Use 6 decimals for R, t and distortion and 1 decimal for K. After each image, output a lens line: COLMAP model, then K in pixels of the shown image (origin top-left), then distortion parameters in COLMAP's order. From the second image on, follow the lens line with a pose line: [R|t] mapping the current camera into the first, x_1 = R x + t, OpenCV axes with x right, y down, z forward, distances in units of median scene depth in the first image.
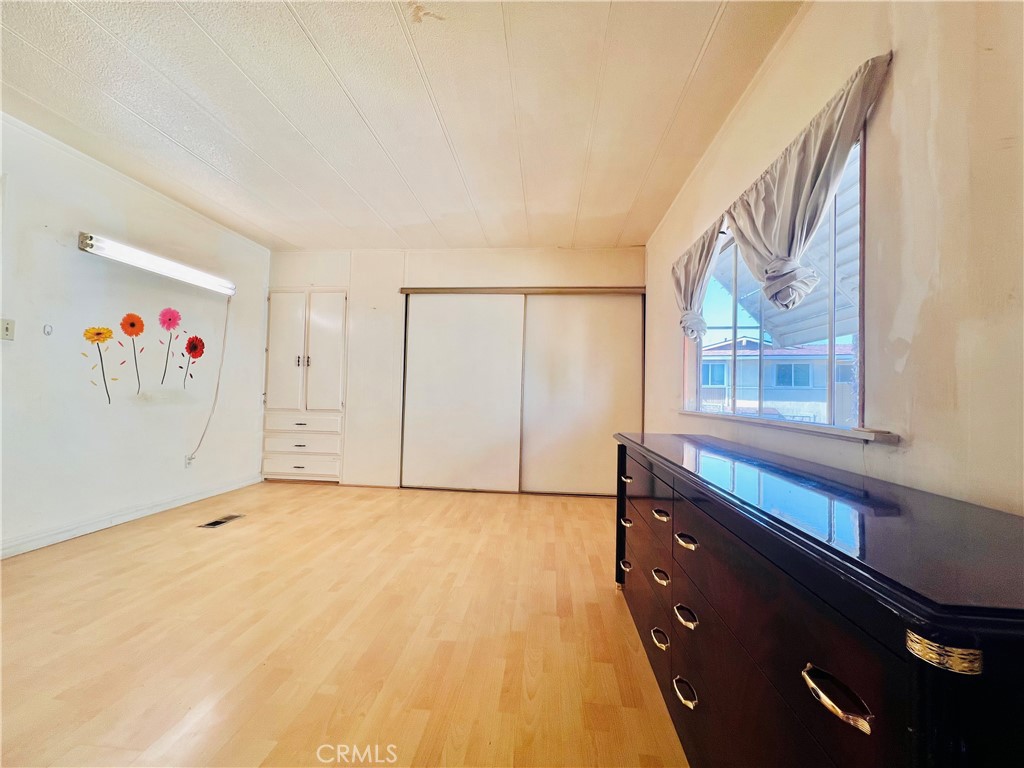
lens RADIAL K [[410.5, 0, 514.3], [0, 410.5, 382.7], [0, 0, 1]] dist [-0.021277, -0.000875]
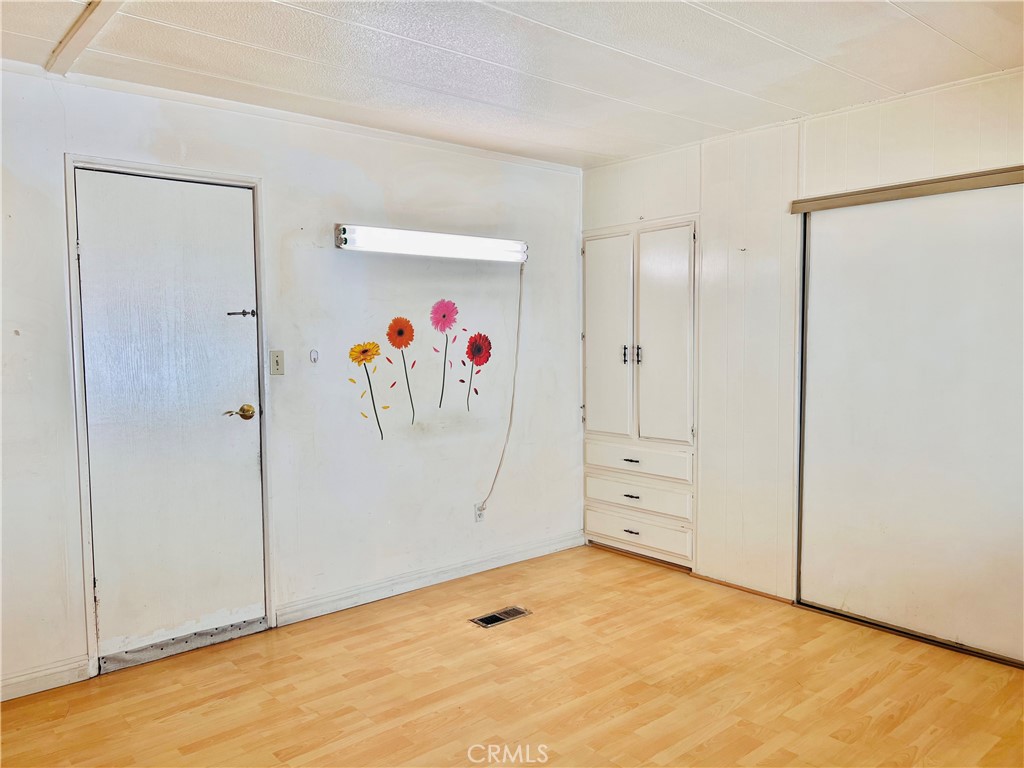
lens RADIAL K [[771.4, 0, 509.8], [0, 771.4, 383.9], [0, 0, 1]] dist [0.047314, -0.039517]
pose [[0.707914, 0.016000, -0.706118, 0.180337], [0.051505, 0.995912, 0.074202, -0.128277], [0.704419, -0.088897, 0.704196, 0.113730]]
